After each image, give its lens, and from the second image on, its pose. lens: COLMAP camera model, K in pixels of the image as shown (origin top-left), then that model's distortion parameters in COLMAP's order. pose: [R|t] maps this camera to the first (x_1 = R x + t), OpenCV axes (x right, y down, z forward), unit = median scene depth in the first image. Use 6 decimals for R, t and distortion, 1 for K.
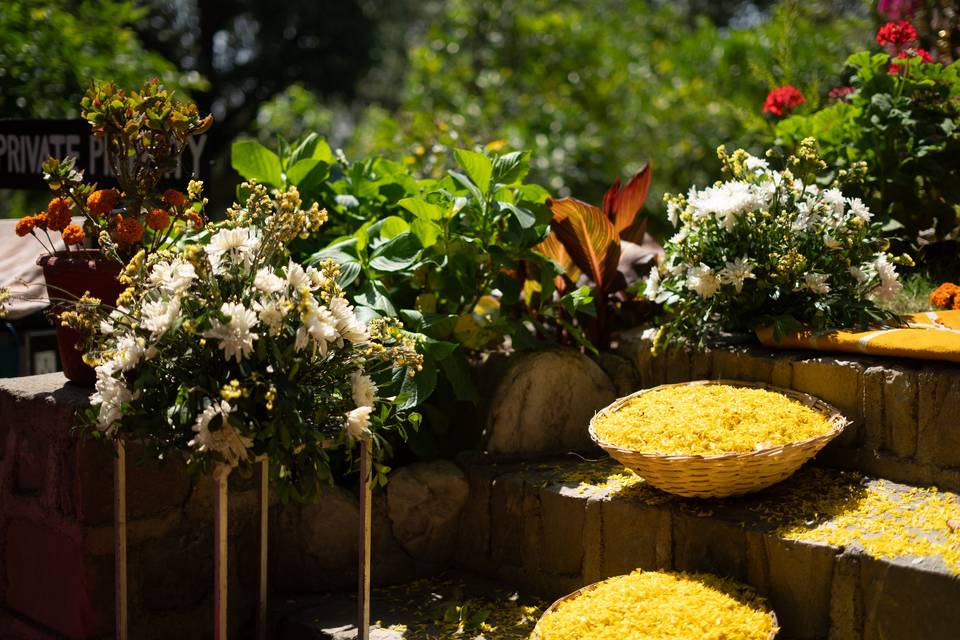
lens RADIAL K [[1399.9, 0, 477.5], [0, 1399.9, 362.9], [0, 0, 1]] dist [-0.012041, -0.022604]
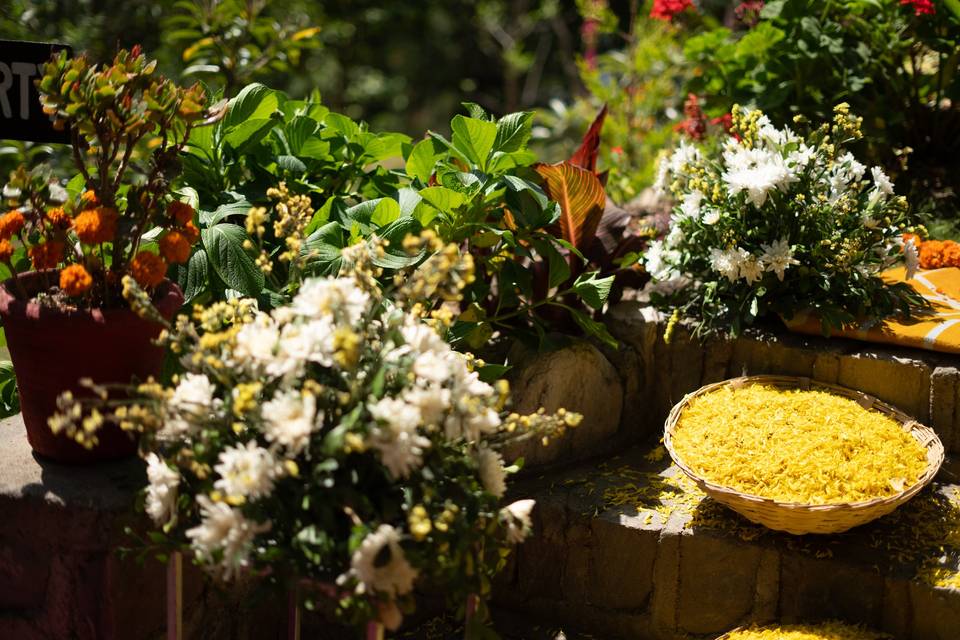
lens RADIAL K [[1399.9, 0, 477.5], [0, 1399.9, 362.9], [0, 0, 1]] dist [-0.012041, -0.022604]
pose [[0.939536, -0.072199, 0.334753, -0.307467], [0.018268, 0.986698, 0.161537, -0.148251], [-0.341963, -0.145654, 0.928357, 0.216626]]
